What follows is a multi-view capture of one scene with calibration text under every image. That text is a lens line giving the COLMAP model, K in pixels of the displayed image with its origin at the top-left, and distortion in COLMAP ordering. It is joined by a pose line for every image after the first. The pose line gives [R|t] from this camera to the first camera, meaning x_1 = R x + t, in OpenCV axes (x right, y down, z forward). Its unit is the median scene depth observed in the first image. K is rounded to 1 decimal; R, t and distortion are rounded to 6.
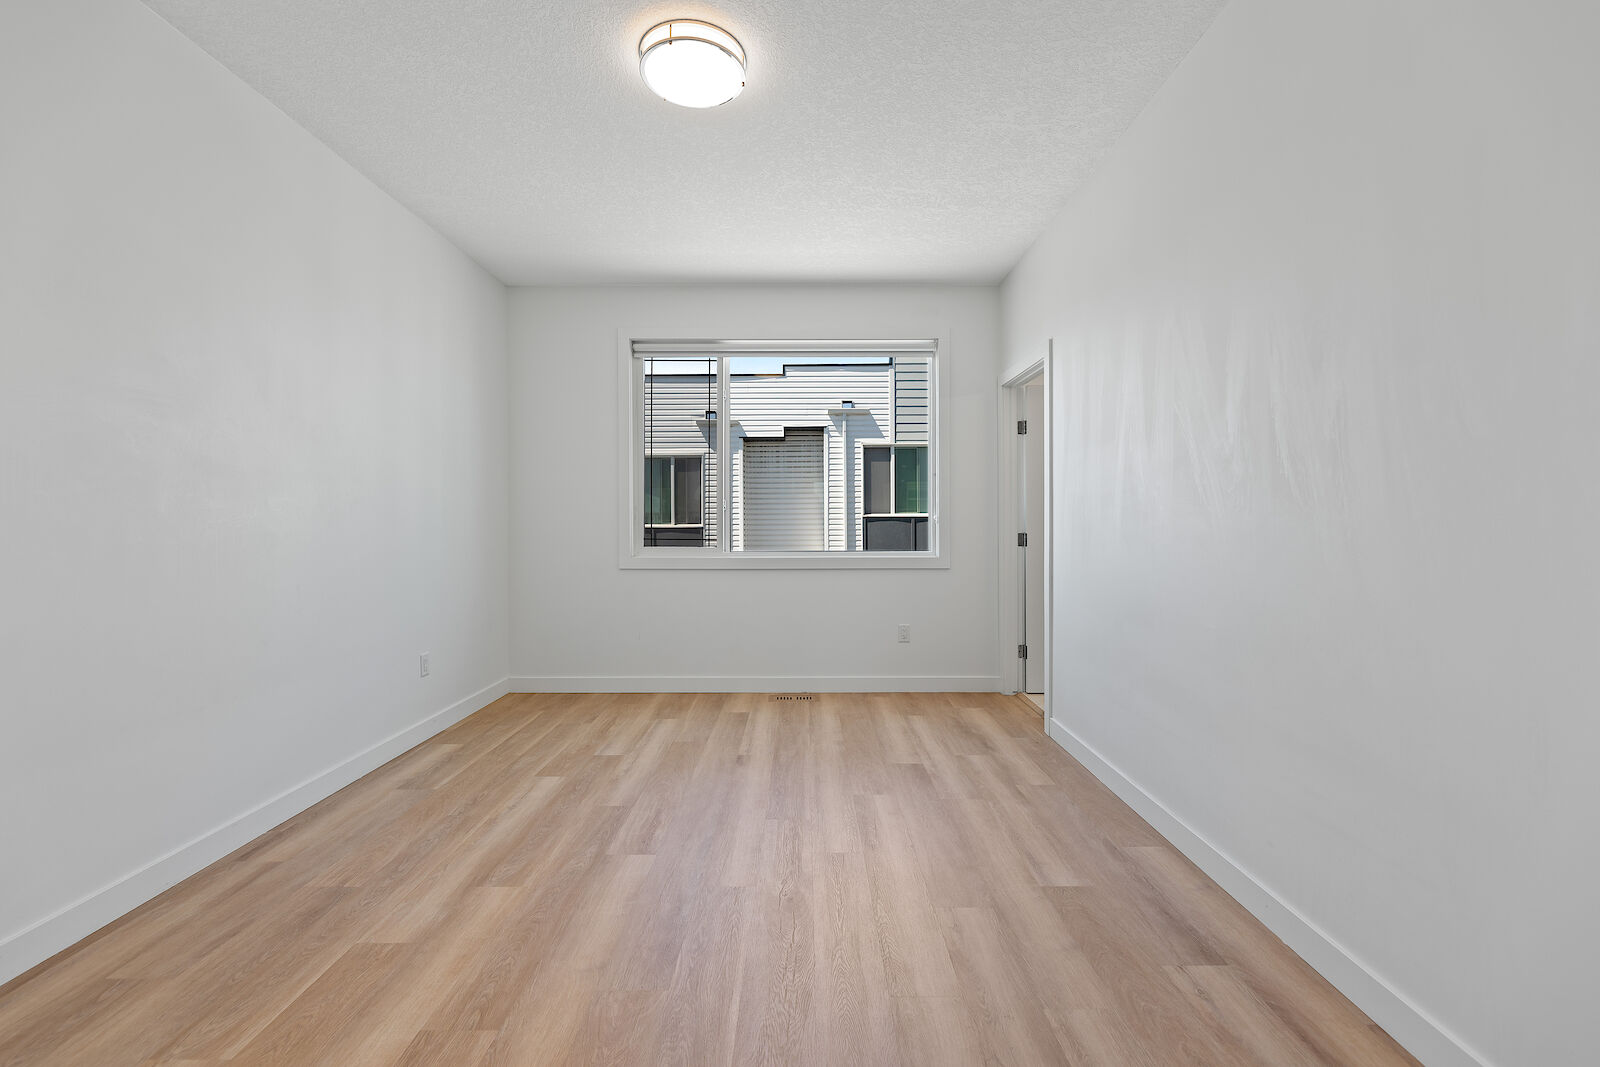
lens RADIAL K [[690.1, 0, 795.1], [0, 690.1, 542.4], [0, 0, 1]] dist [-0.001081, -0.000216]
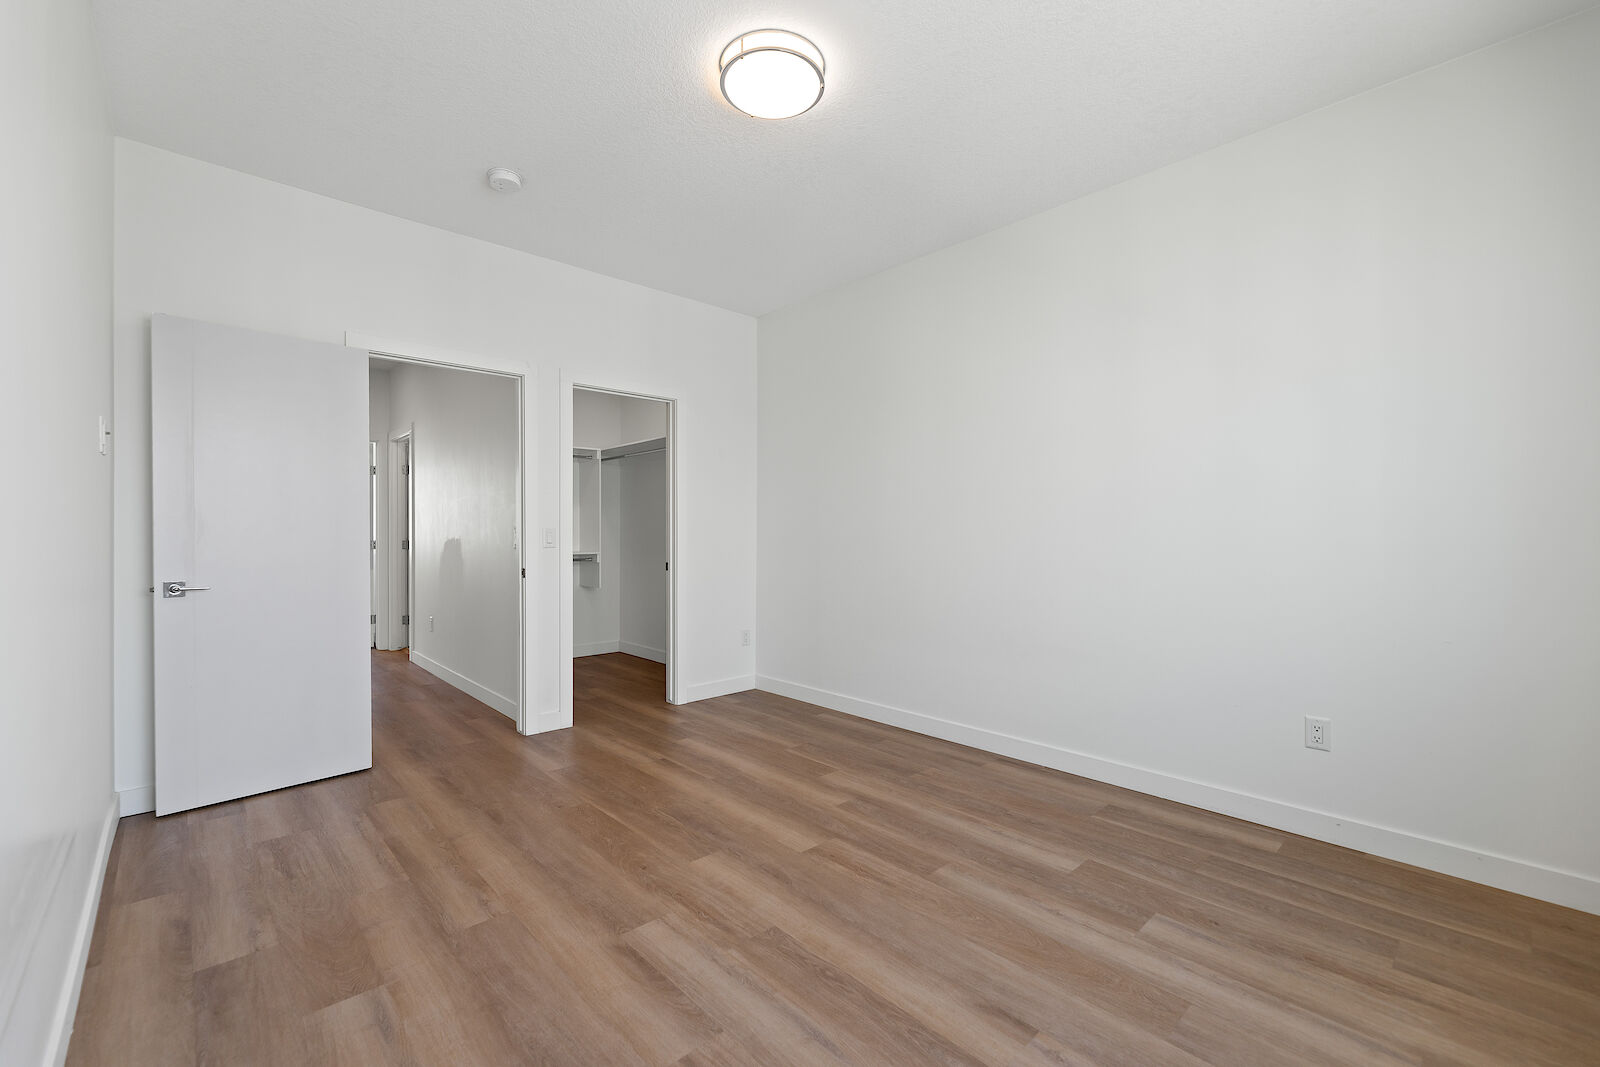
lens RADIAL K [[690.1, 0, 795.1], [0, 690.1, 542.4], [0, 0, 1]] dist [-0.001081, -0.000216]
pose [[-0.739990, 0.009039, -0.672557, 0.485504], [-0.019215, 0.999218, 0.034571, -0.043624], [0.672343, 0.038505, -0.739238, 1.715574]]
